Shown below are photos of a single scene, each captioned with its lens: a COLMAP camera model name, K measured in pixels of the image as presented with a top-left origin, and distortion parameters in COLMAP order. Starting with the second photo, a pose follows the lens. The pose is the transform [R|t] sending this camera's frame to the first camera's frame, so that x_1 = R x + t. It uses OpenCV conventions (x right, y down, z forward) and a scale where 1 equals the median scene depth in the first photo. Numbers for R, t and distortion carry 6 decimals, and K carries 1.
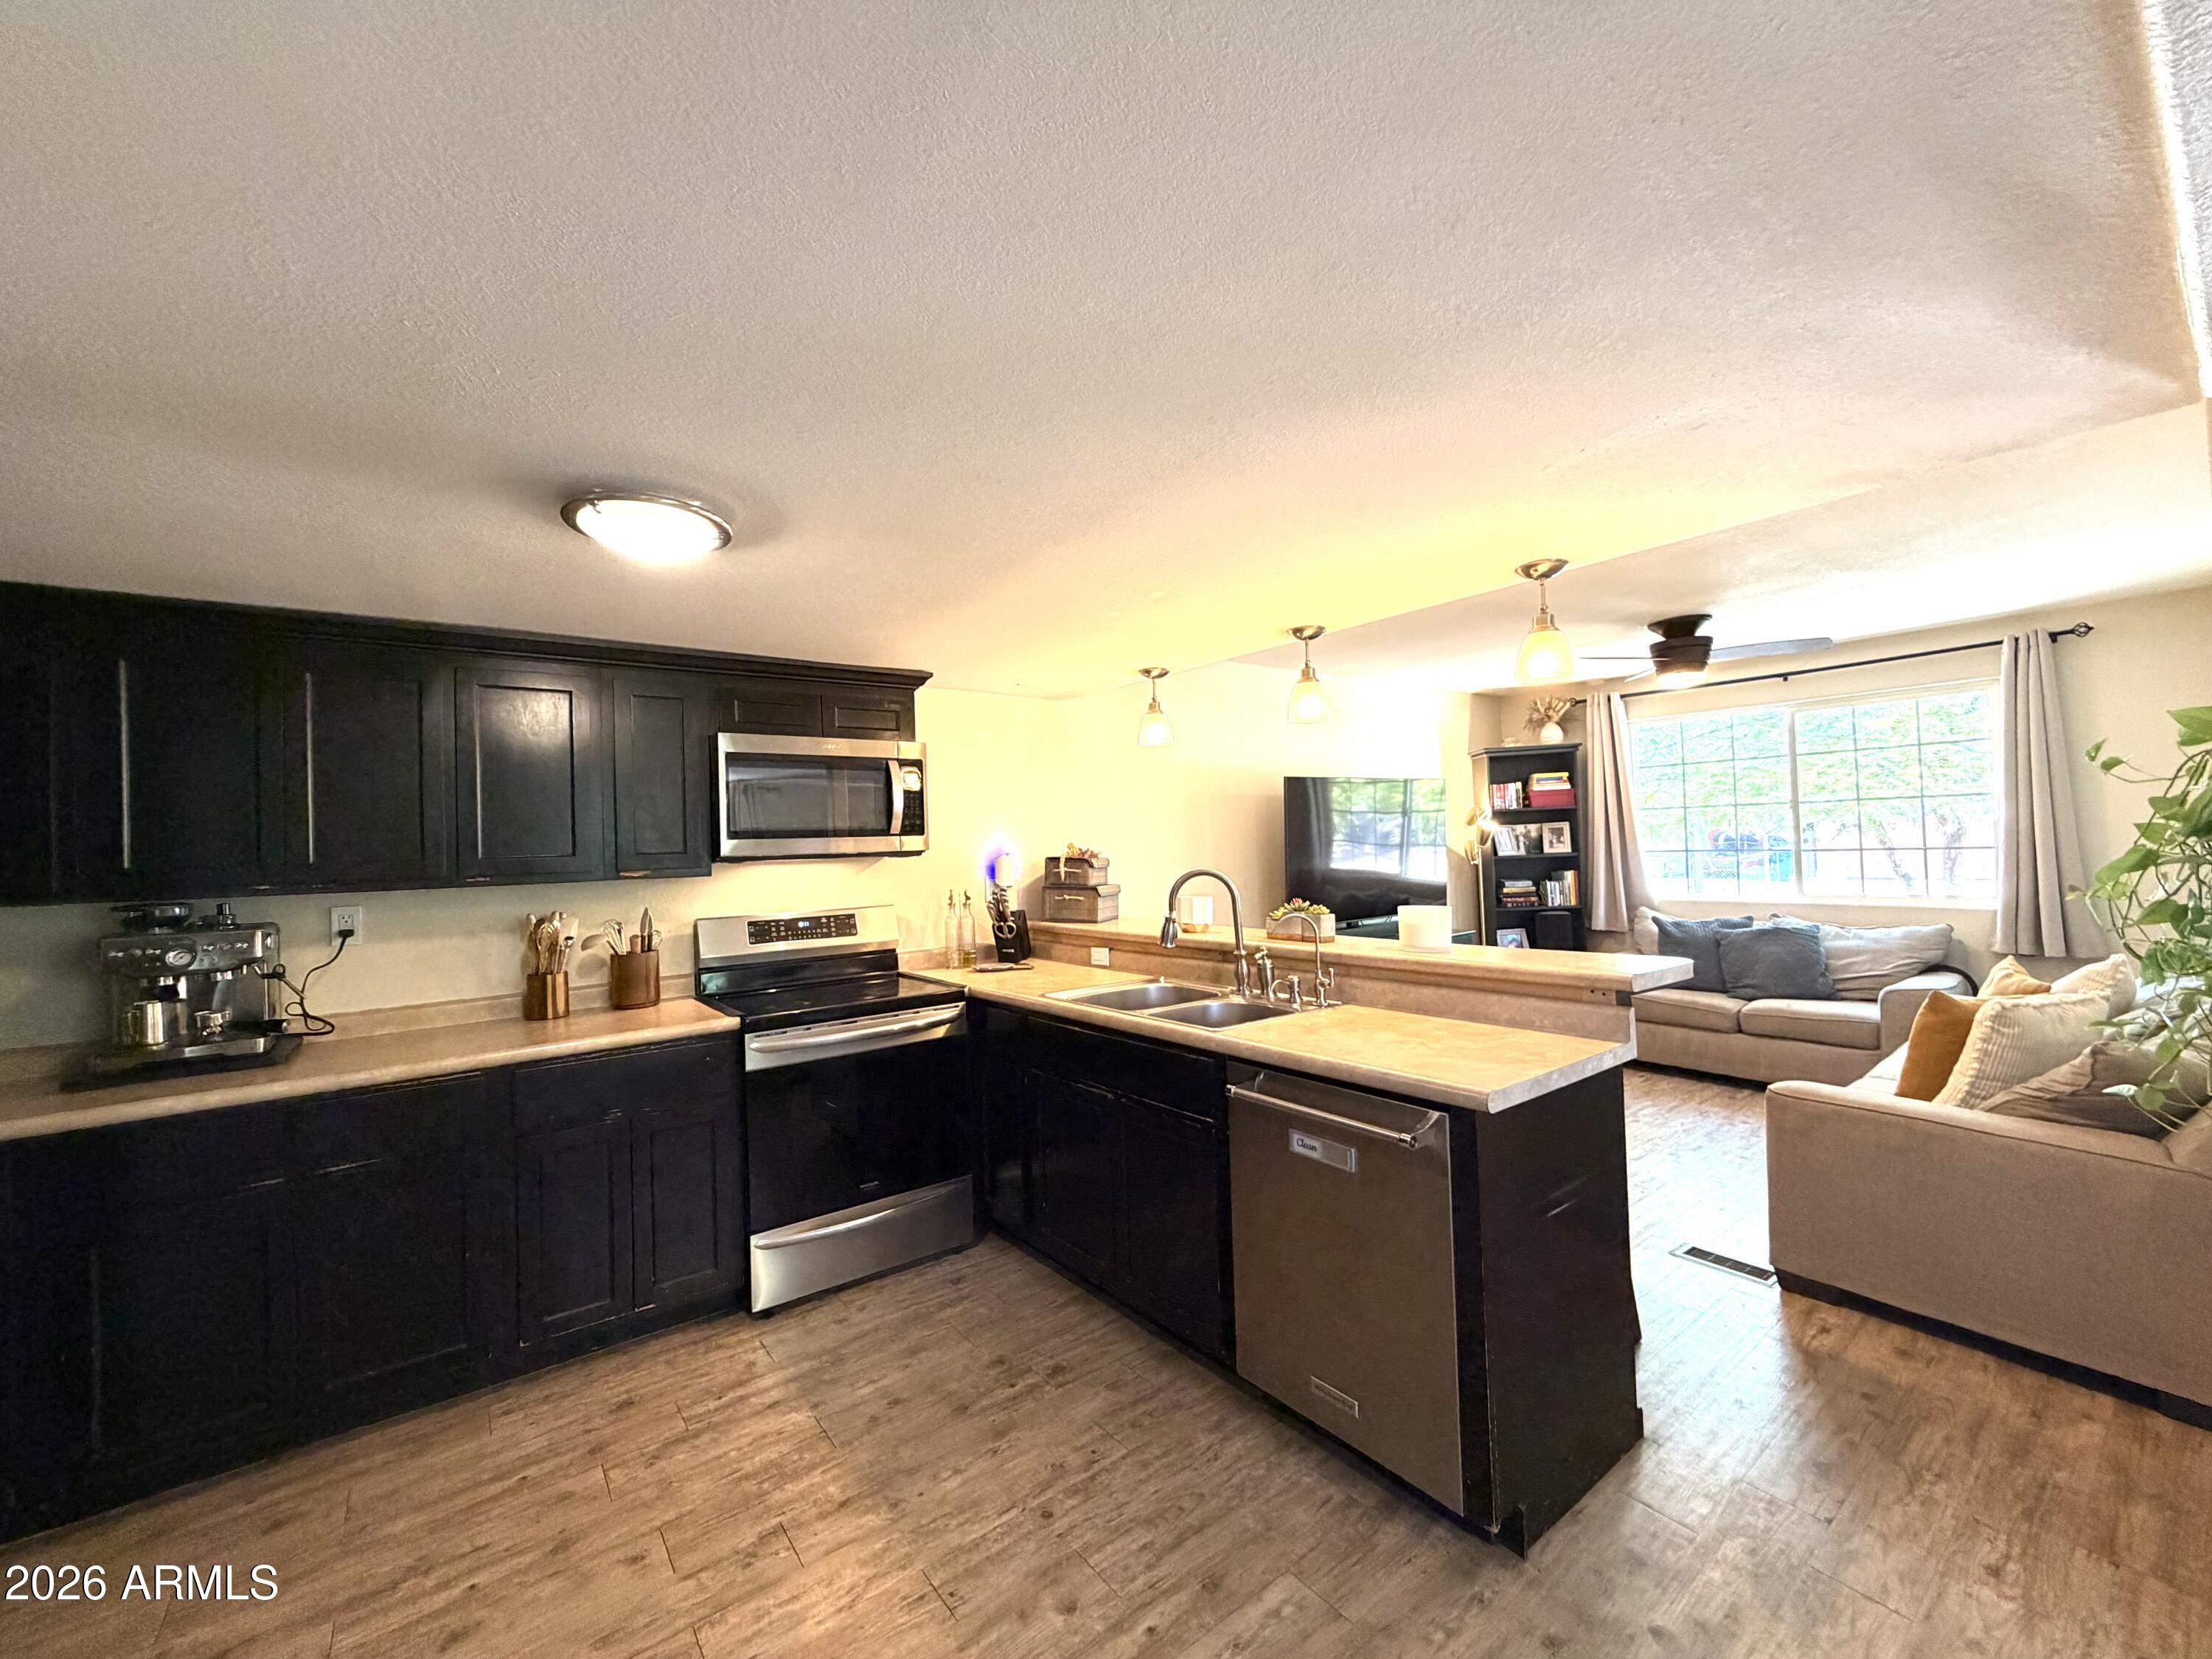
lens RADIAL K [[880.8, 0, 1106.0], [0, 880.8, 831.7], [0, 0, 1]] dist [0.003805, -0.000058]
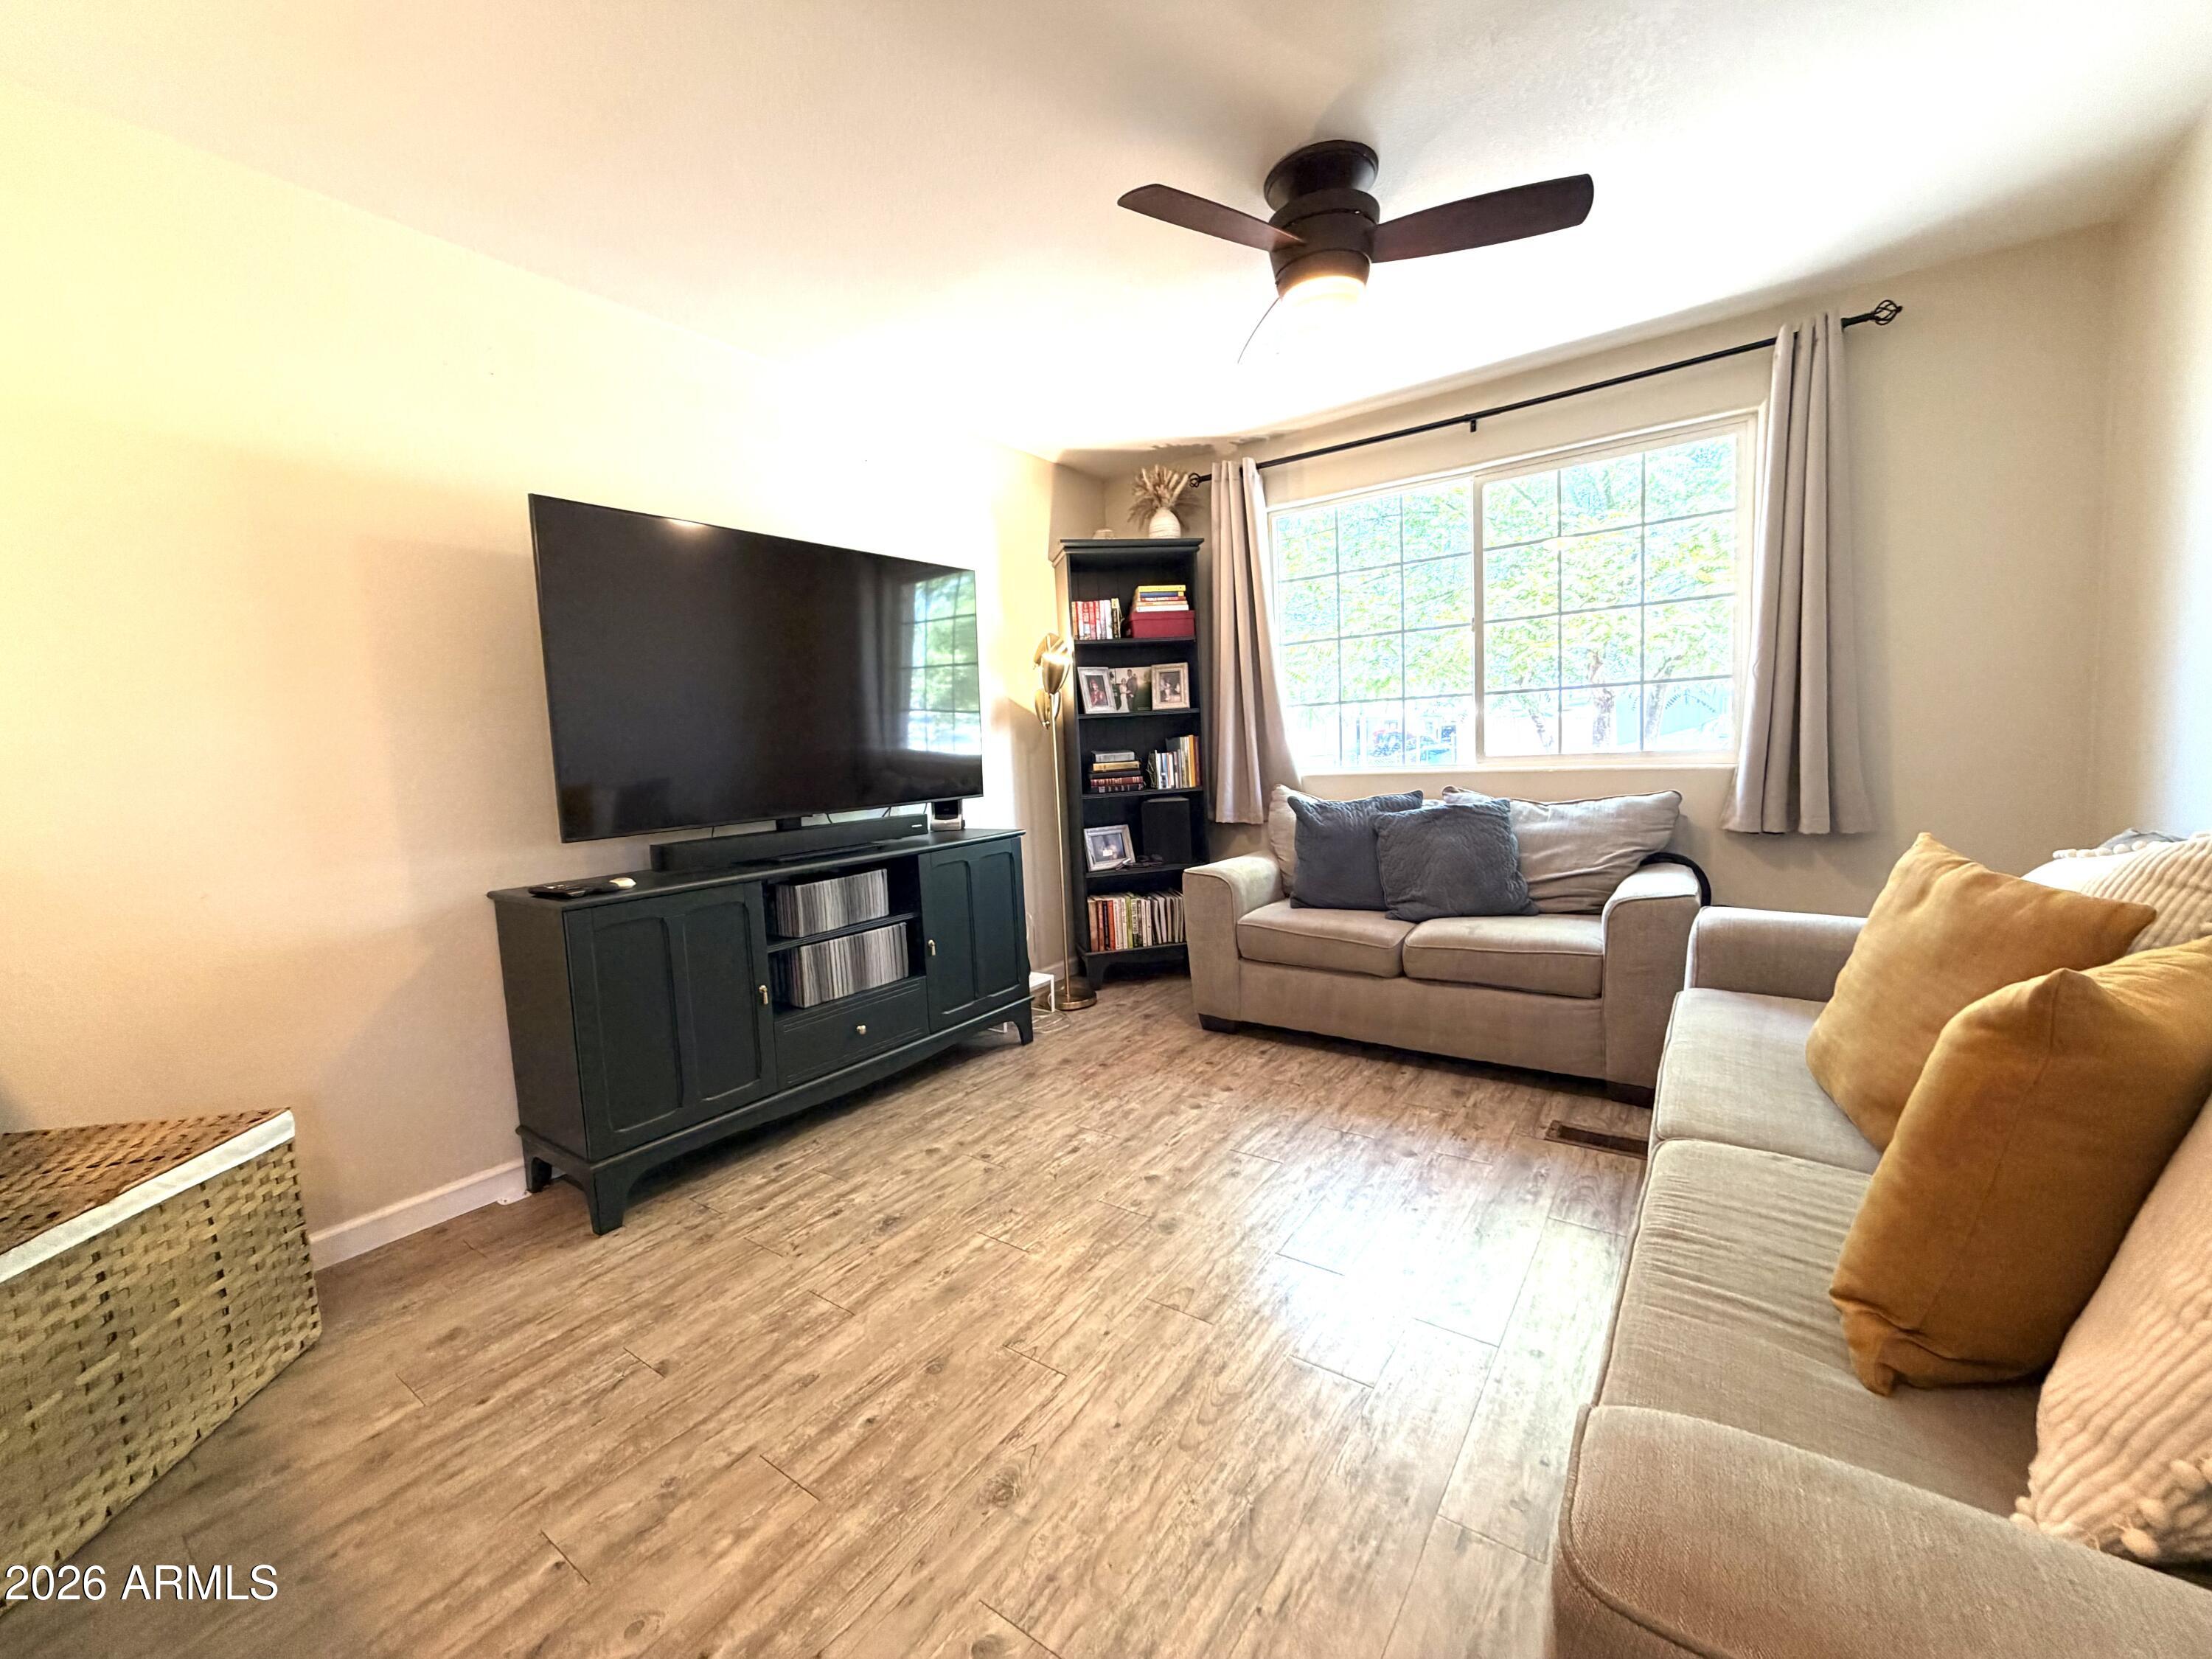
lens RADIAL K [[880.8, 0, 1099.6], [0, 880.8, 833.2], [0, 0, 1]] dist [0.003805, -0.000058]
pose [[0.954898, -0.038606, 0.294414, 0.261841], [0.008591, 0.994689, 0.102568, 0.048559], [-0.296810, -0.095413, 0.950158, 0.376344]]
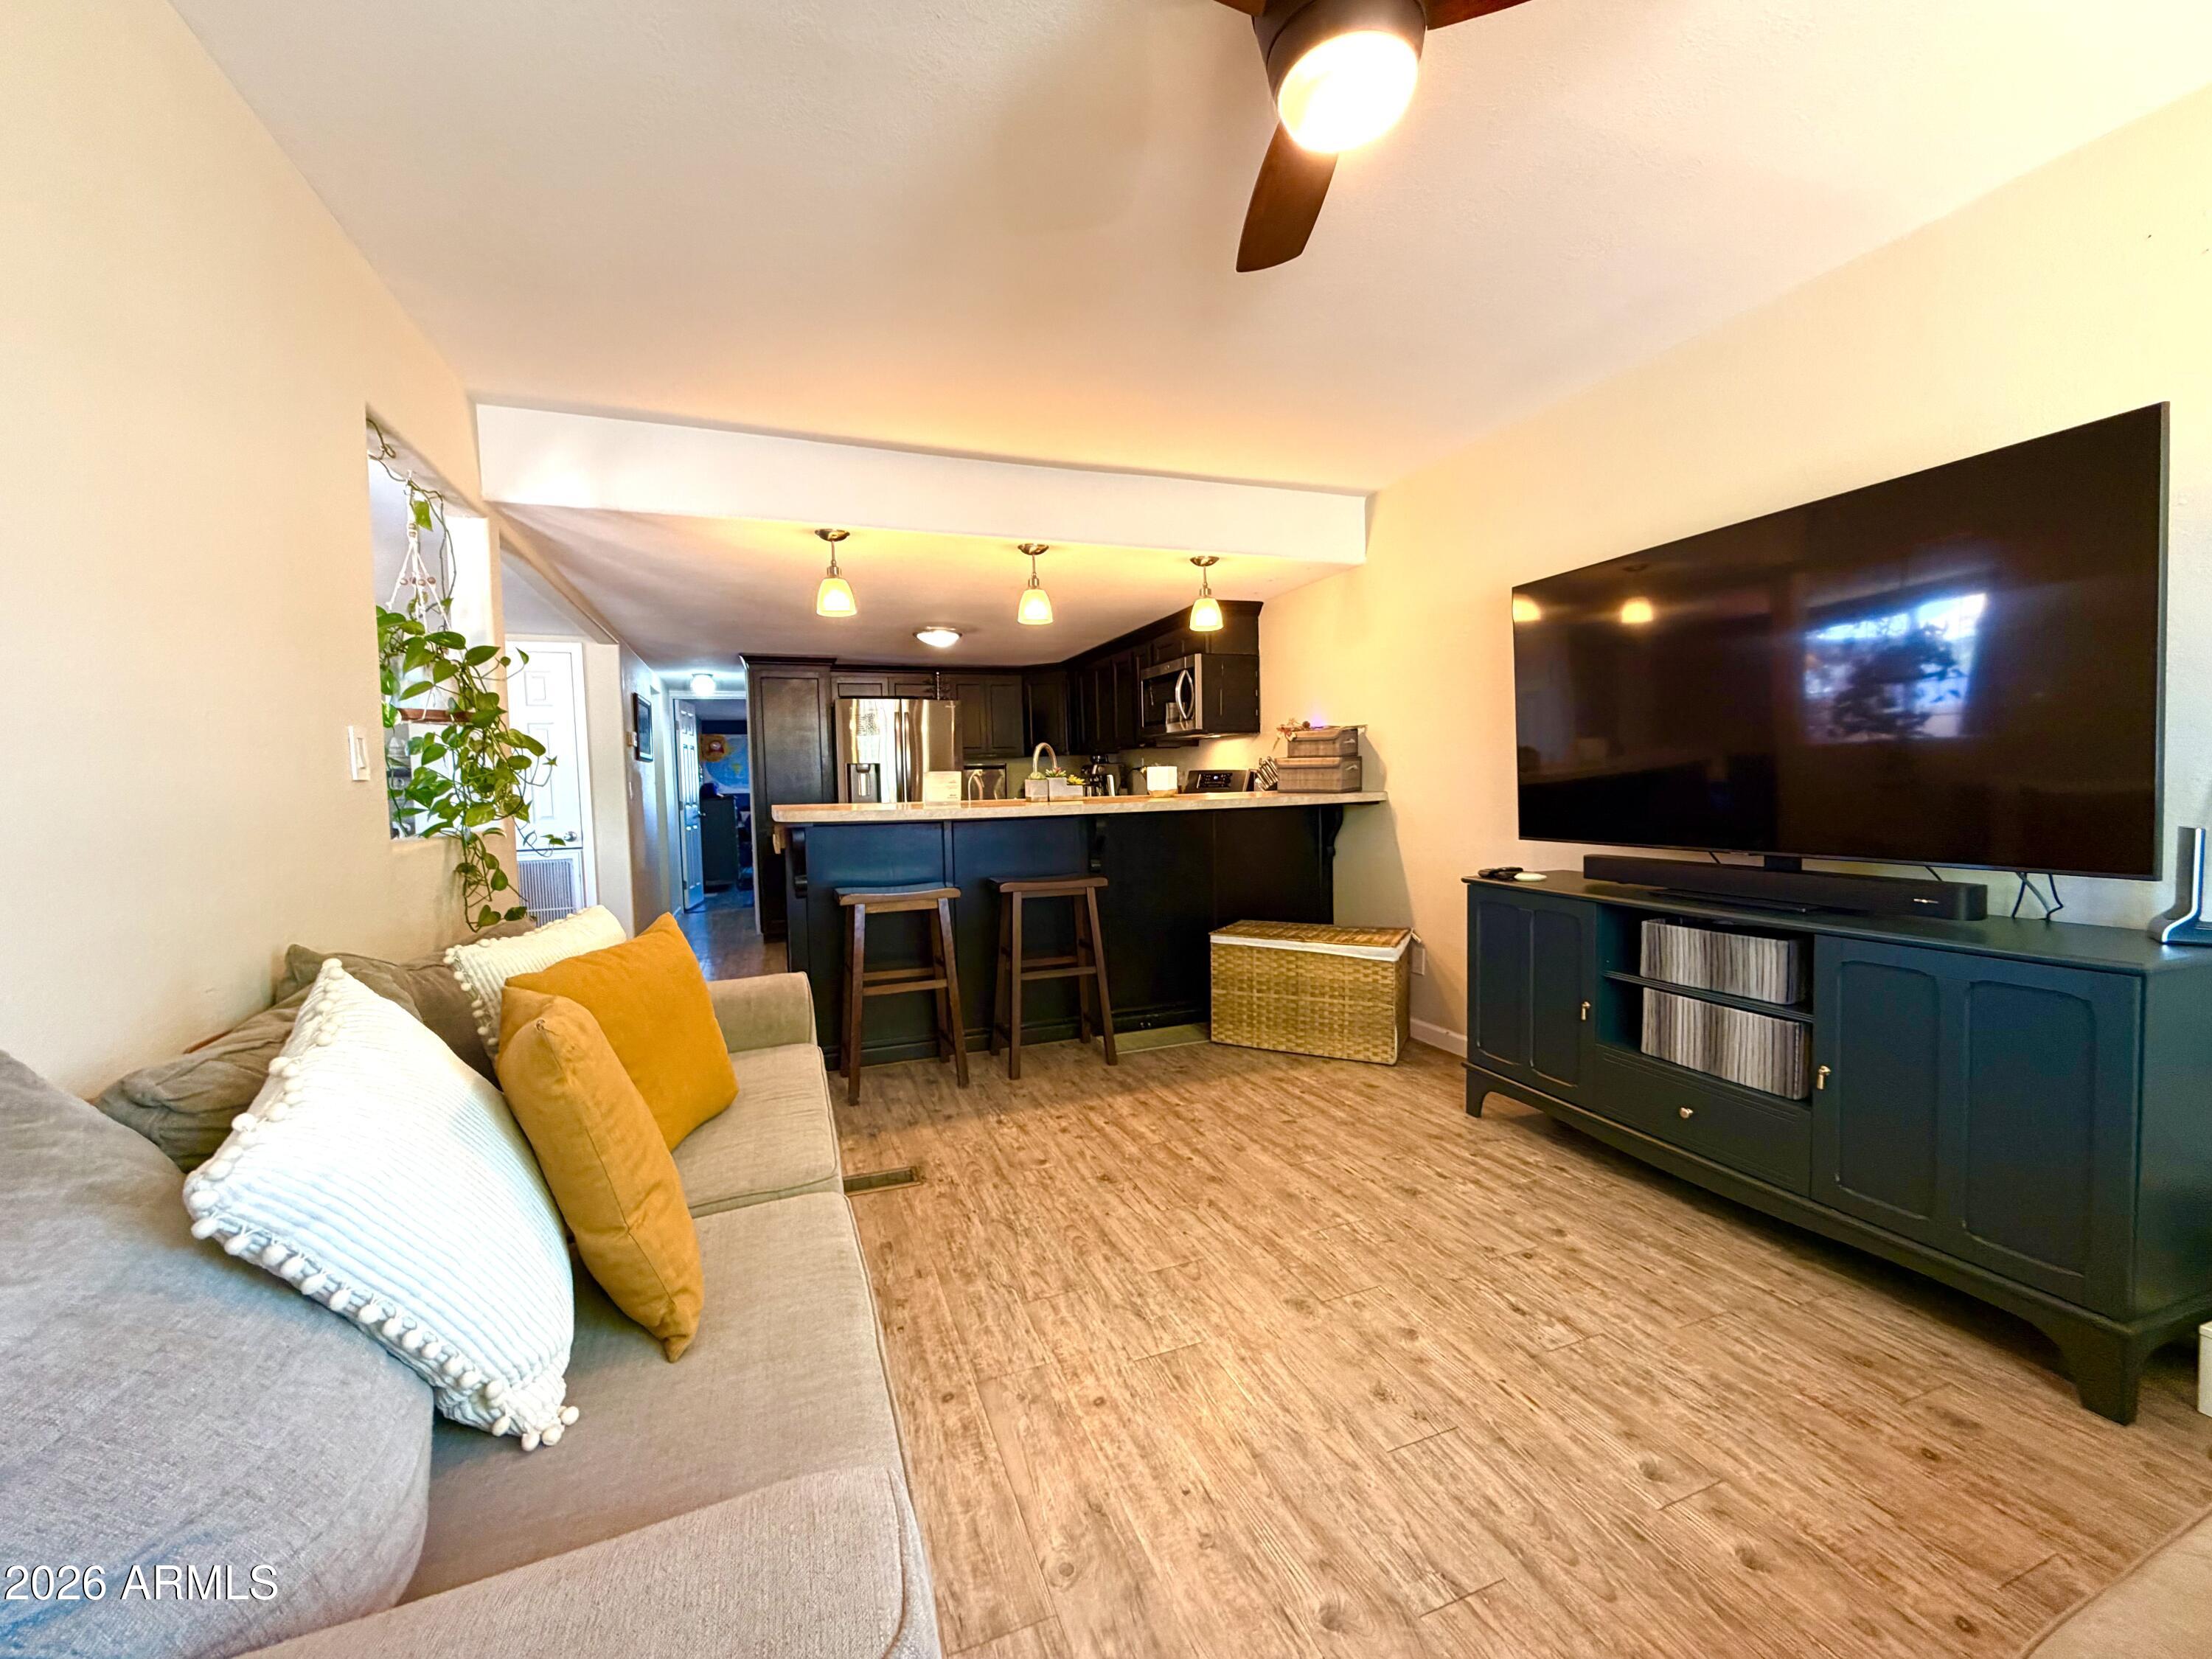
lens RADIAL K [[880.8, 0, 1110.1], [0, 880.8, 823.4], [0, 0, 1]] dist [0.003805, -0.000058]
pose [[-0.271859, 0.087662, -0.958336, 0.691092], [0.048845, 0.995816, 0.077234, 0.029192], [0.961097, -0.025813, -0.275003, 0.700030]]
